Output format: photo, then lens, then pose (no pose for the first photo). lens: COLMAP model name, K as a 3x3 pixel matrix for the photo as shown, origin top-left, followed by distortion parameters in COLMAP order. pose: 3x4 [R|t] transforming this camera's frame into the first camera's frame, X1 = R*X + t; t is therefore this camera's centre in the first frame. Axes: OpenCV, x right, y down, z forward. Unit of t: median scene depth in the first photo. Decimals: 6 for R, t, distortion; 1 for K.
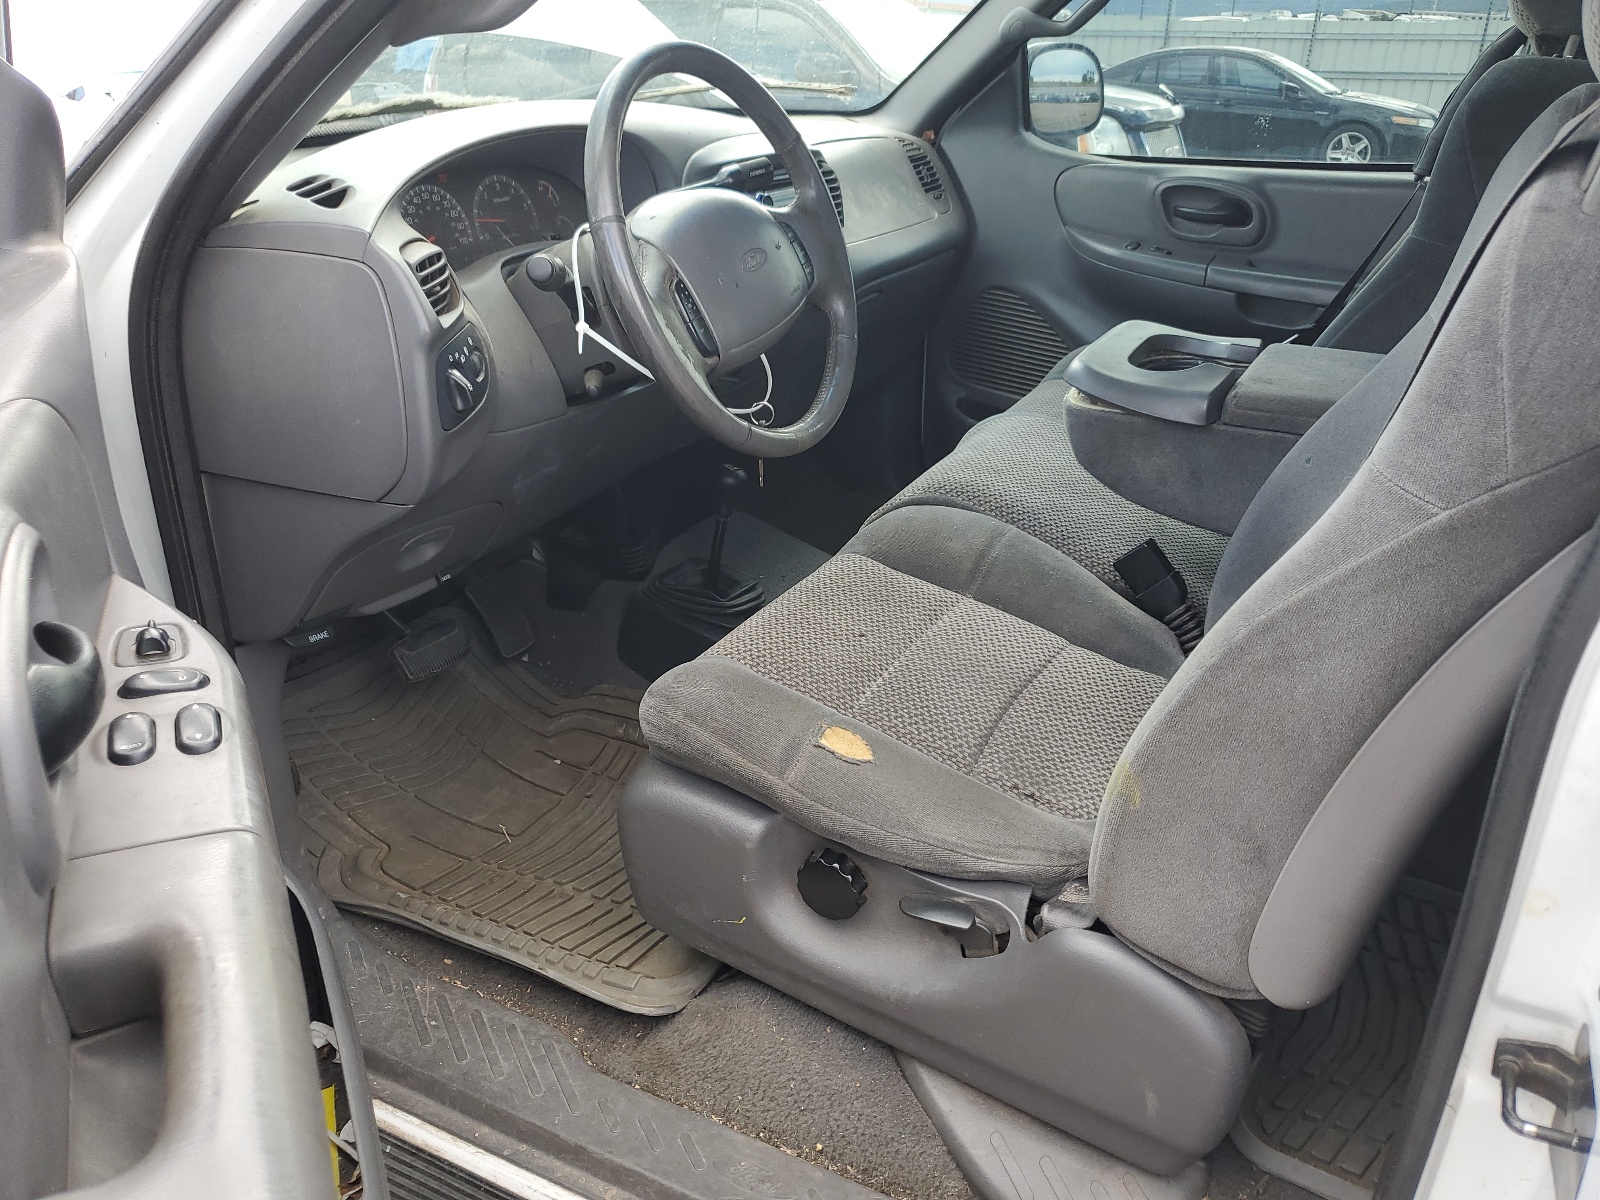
lens RADIAL K [[1214.6, 0, 800.0], [0, 1214.6, 600.0], [0, 0, 1]] dist [-0.002633, -0.000214]
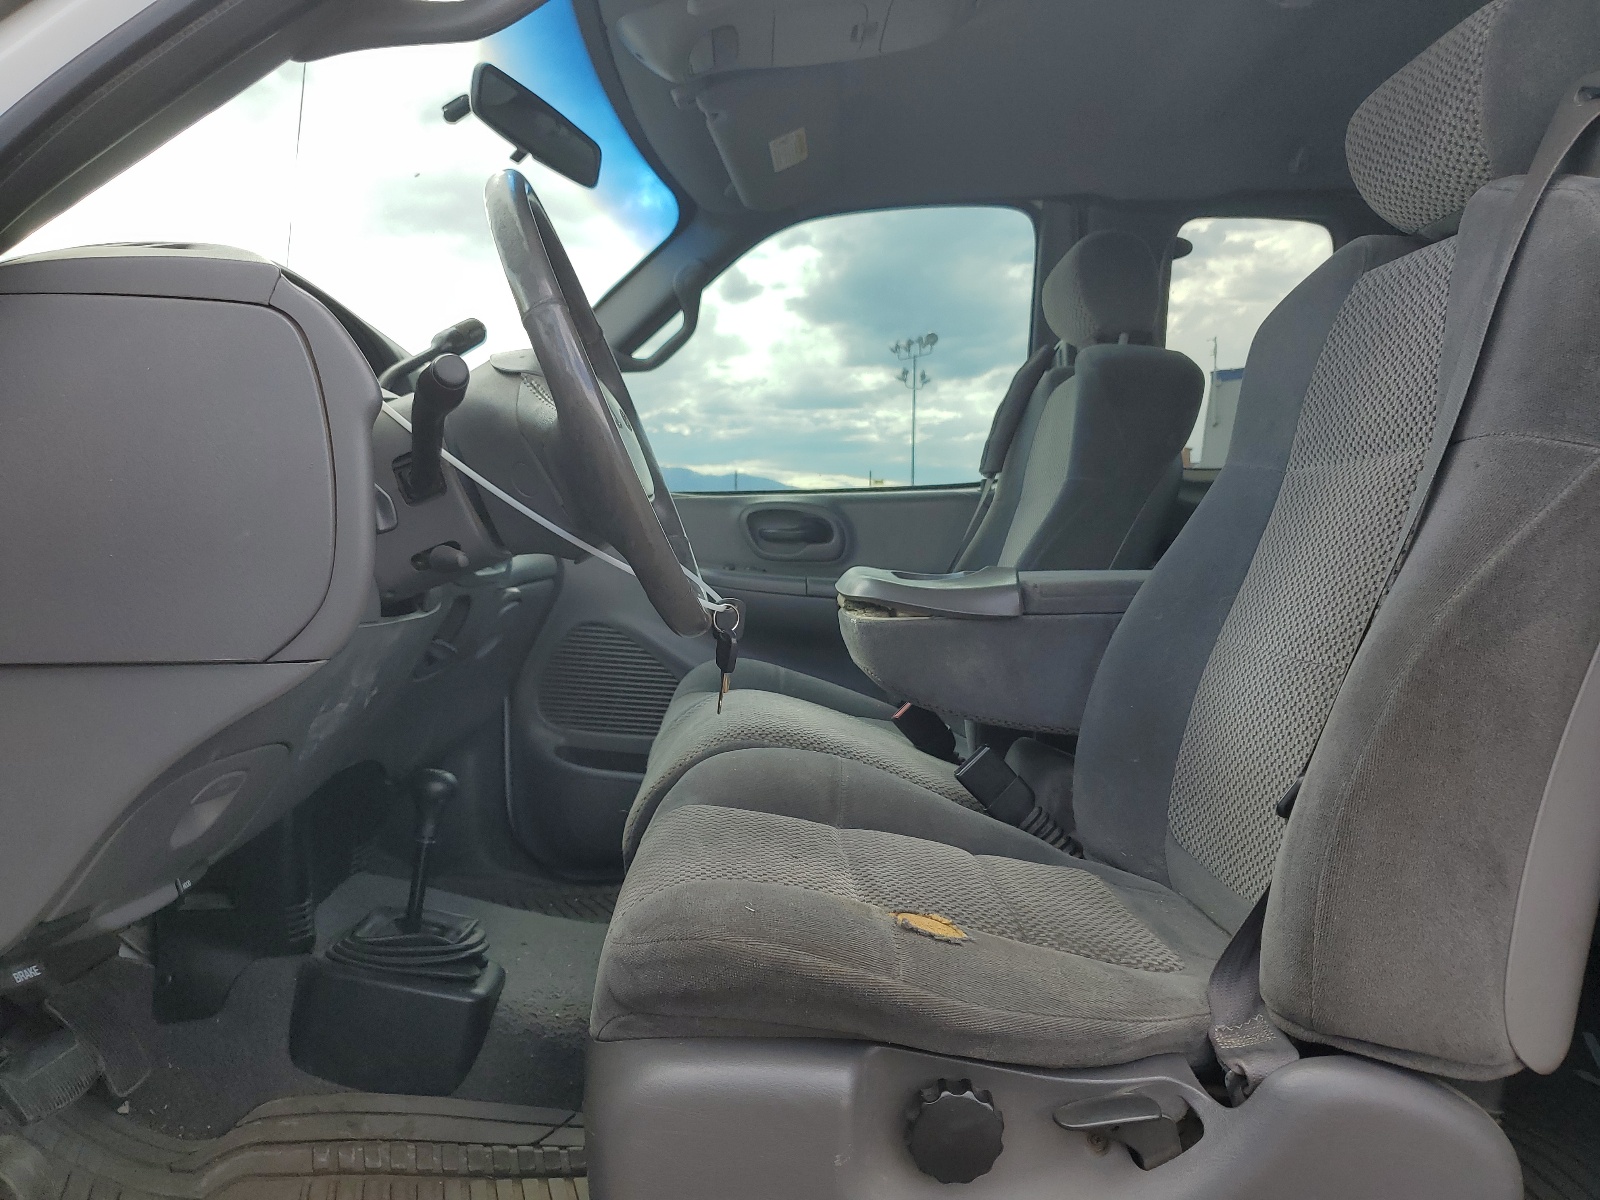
lens RADIAL K [[1246.4, 0, 800.0], [0, 1246.4, 600.0], [0, 0, 1]] dist [-0.001834, -0.001429]
pose [[0.866694, -0.041316, 0.497126, -0.349049], [0.222708, 0.923781, -0.311495, 0.128312], [-0.446366, 0.380685, 0.809837, 0.265518]]
